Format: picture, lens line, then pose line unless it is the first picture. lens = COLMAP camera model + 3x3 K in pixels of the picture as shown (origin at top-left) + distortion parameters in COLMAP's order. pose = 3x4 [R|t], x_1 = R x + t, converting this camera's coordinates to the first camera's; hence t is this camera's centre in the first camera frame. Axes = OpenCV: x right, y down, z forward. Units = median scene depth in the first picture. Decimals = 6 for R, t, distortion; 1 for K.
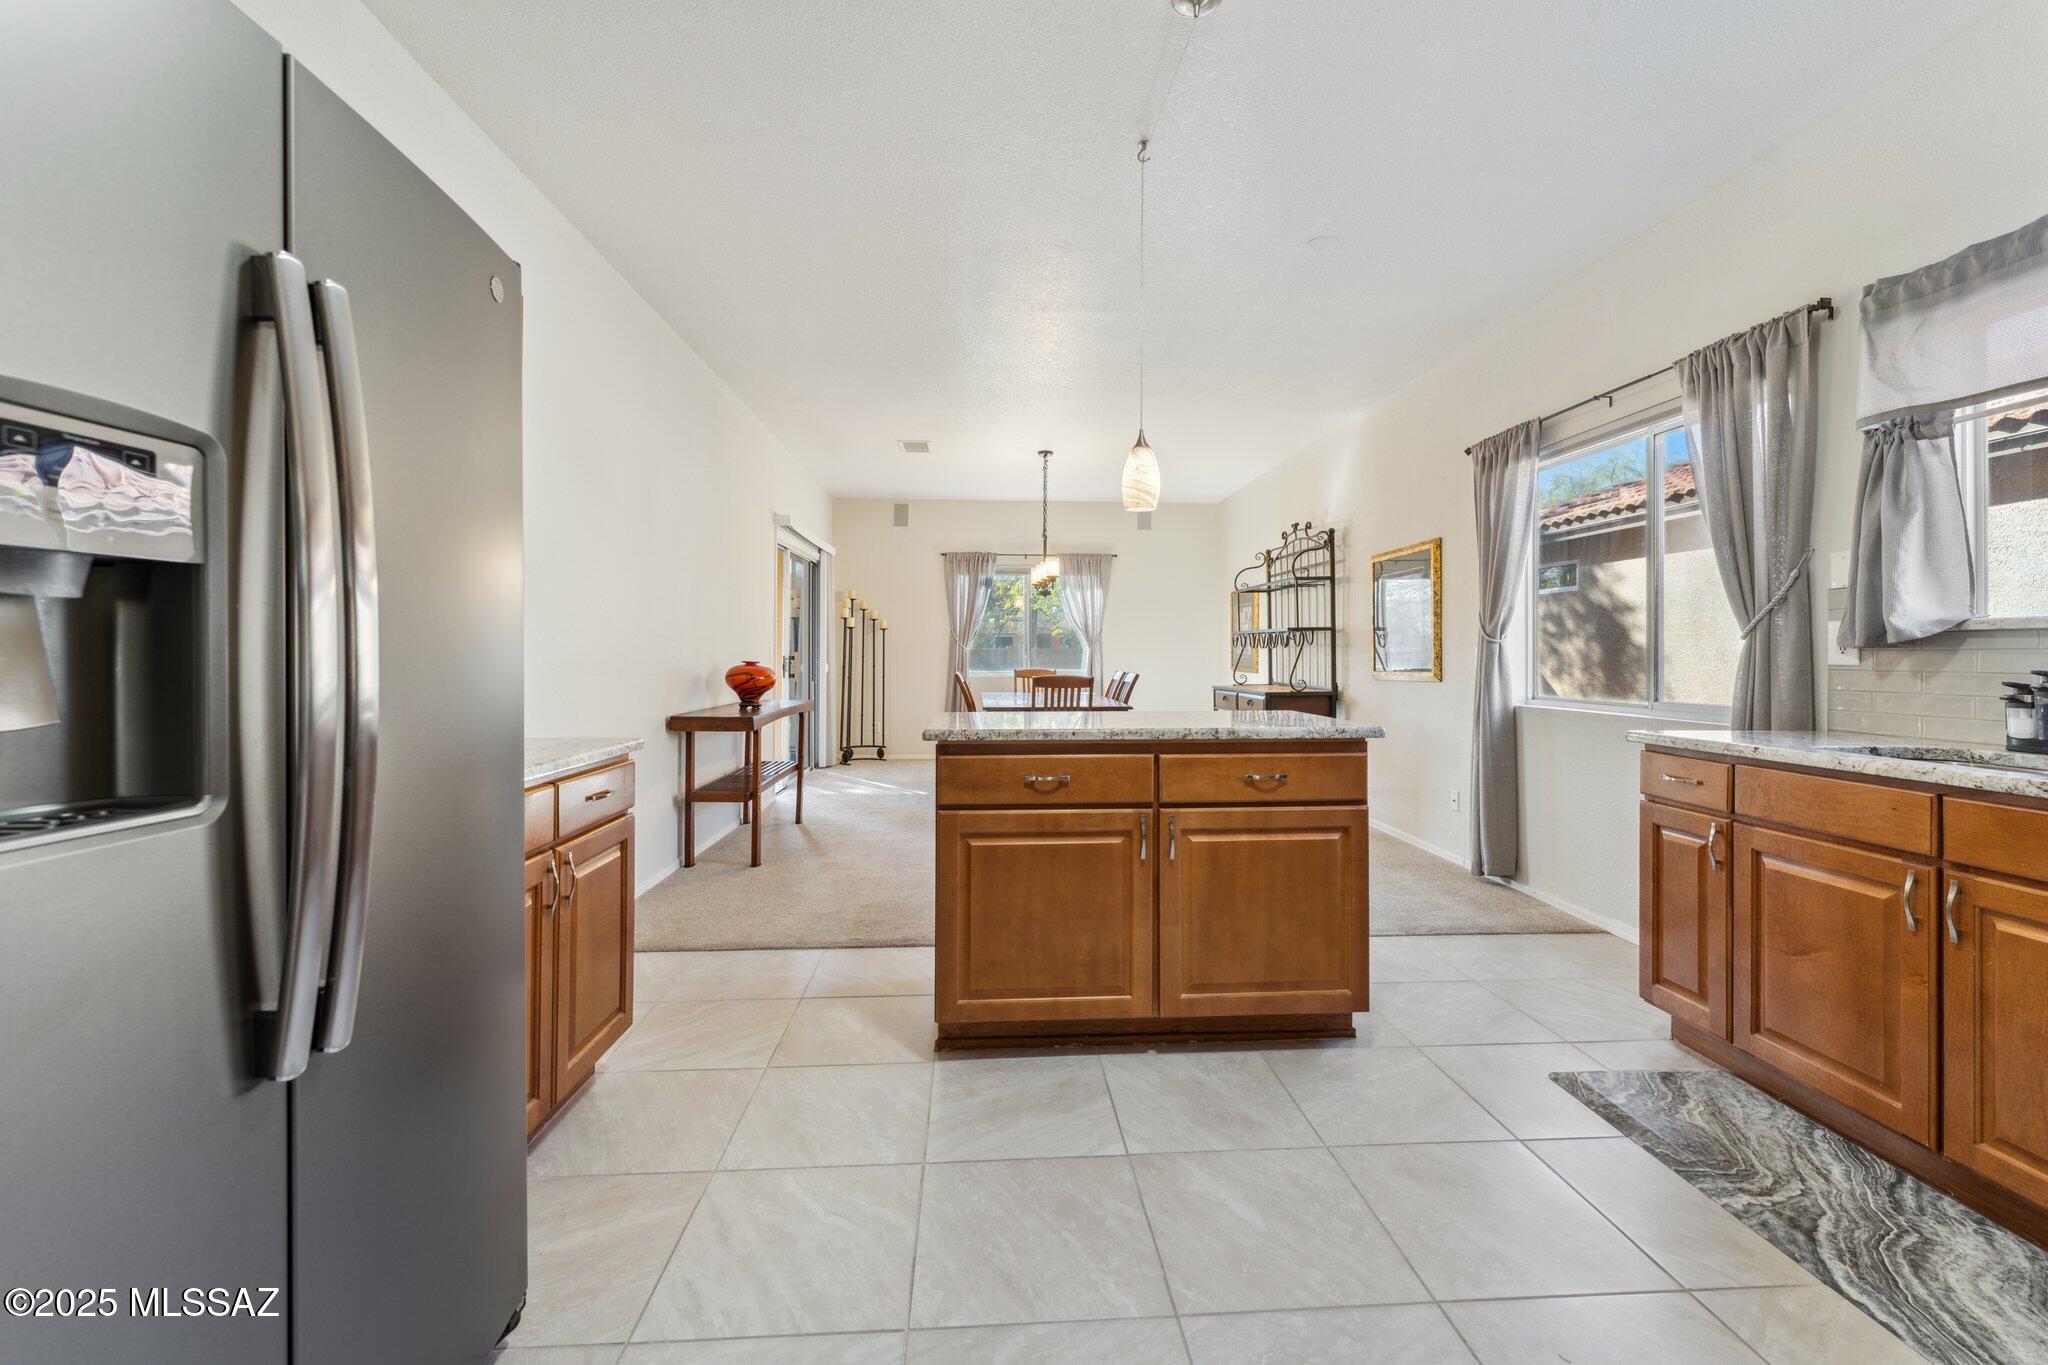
lens RADIAL K [[844.8, 0, 1047.8], [0, 844.8, 641.9], [0, 0, 1]] dist [-0.002201, 0.001949]
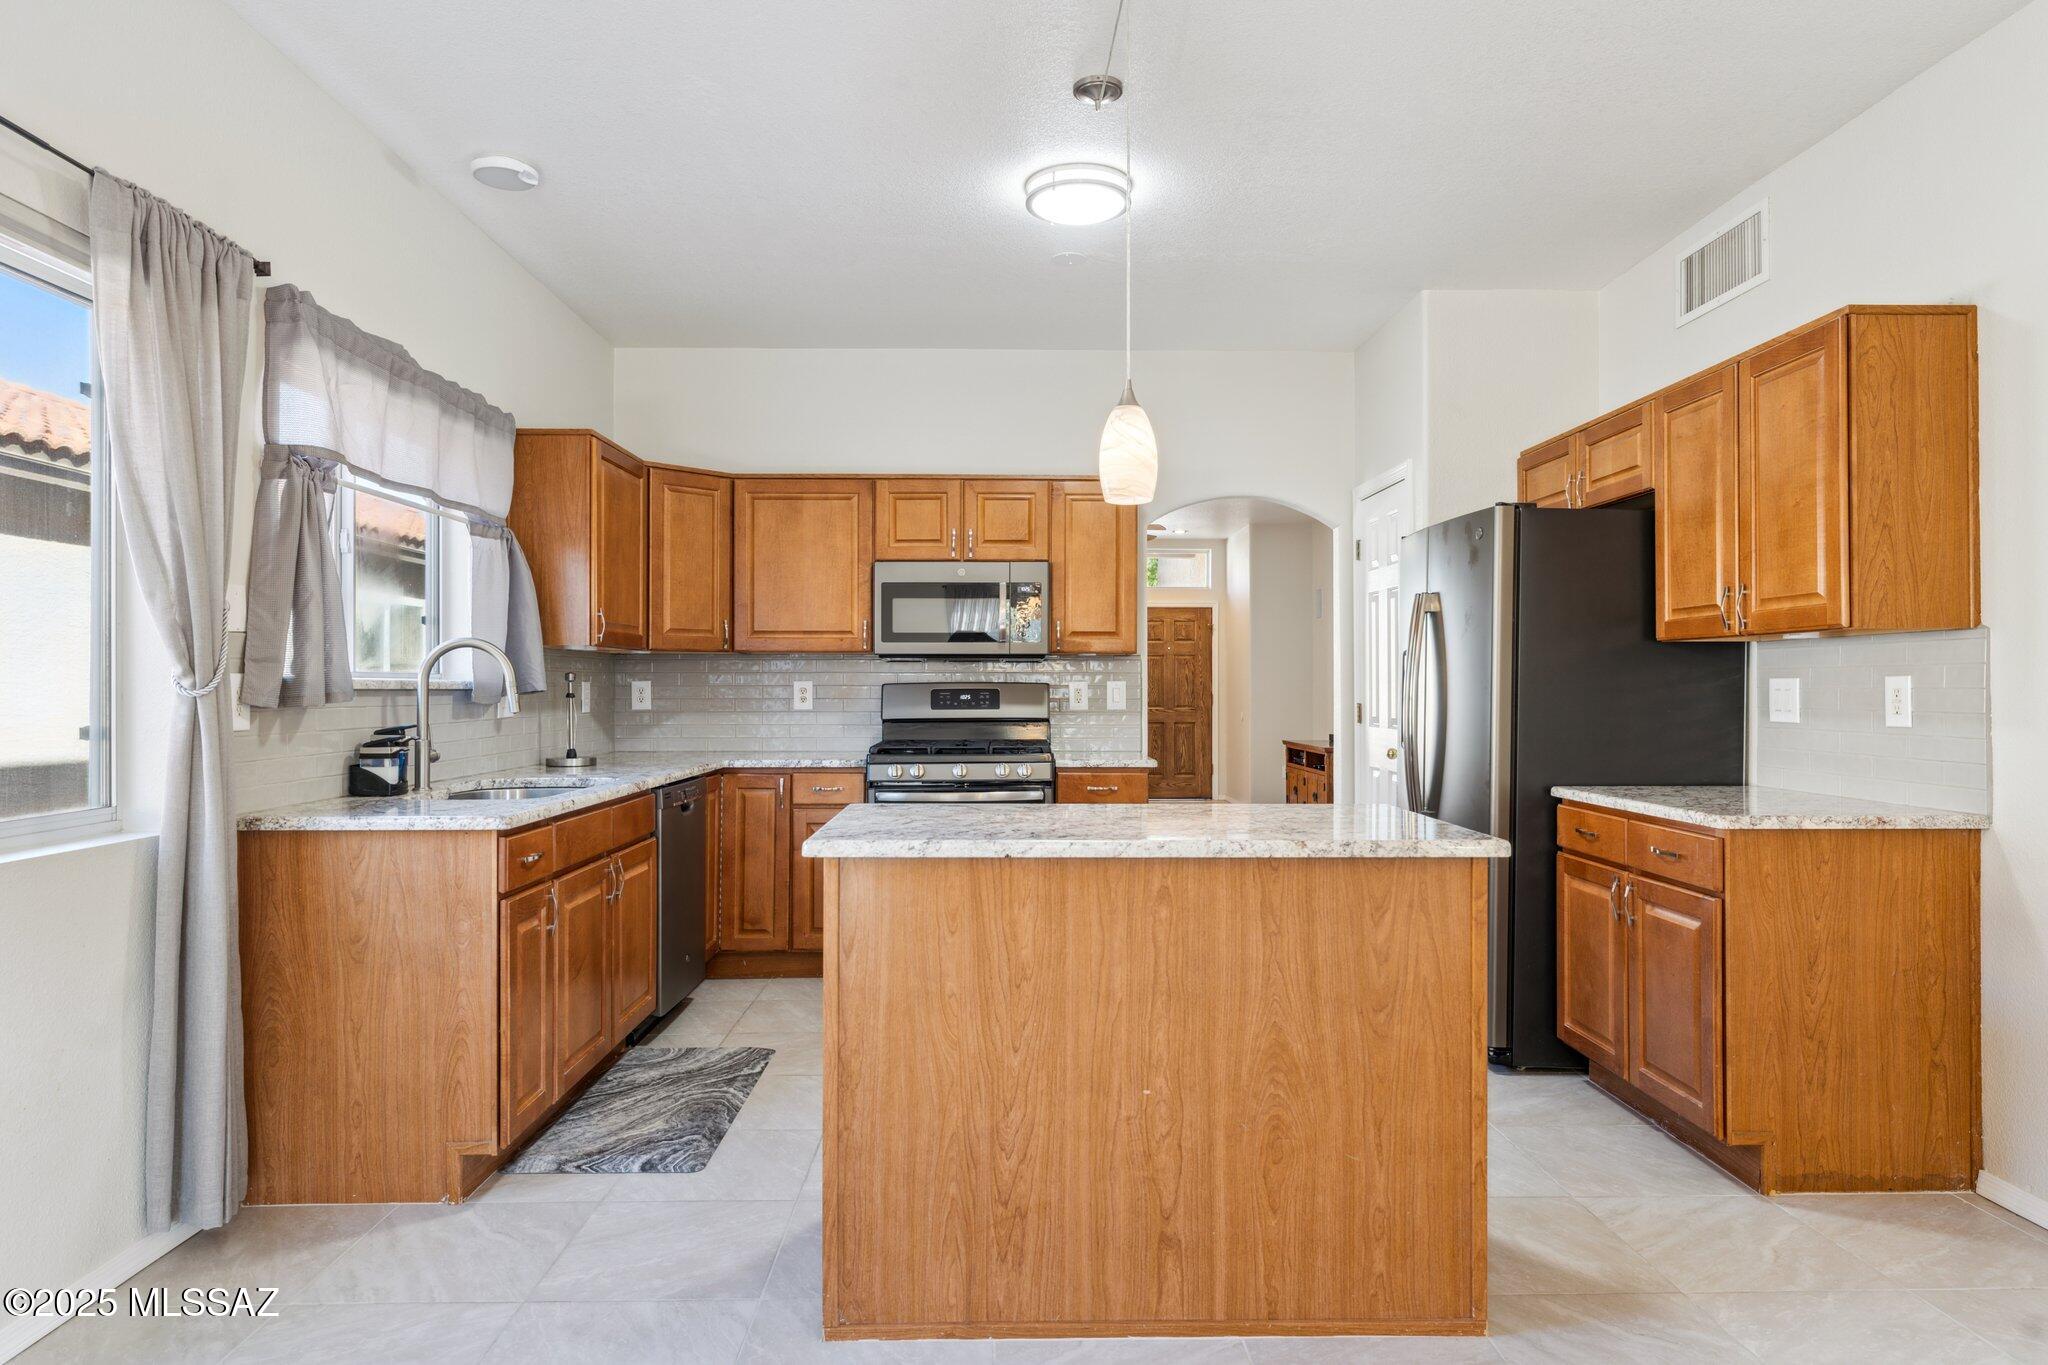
lens RADIAL K [[1229.1, 0, 1016.2], [0, 1229.1, 686.9], [0, 0, 1]] dist [0.000280, 0.001175]
pose [[-0.997769, -0.001075, 0.066749, 0.149937], [-0.001915, 0.999920, -0.012532, 0.000065], [-0.066730, -0.012632, -0.997691, 2.188734]]
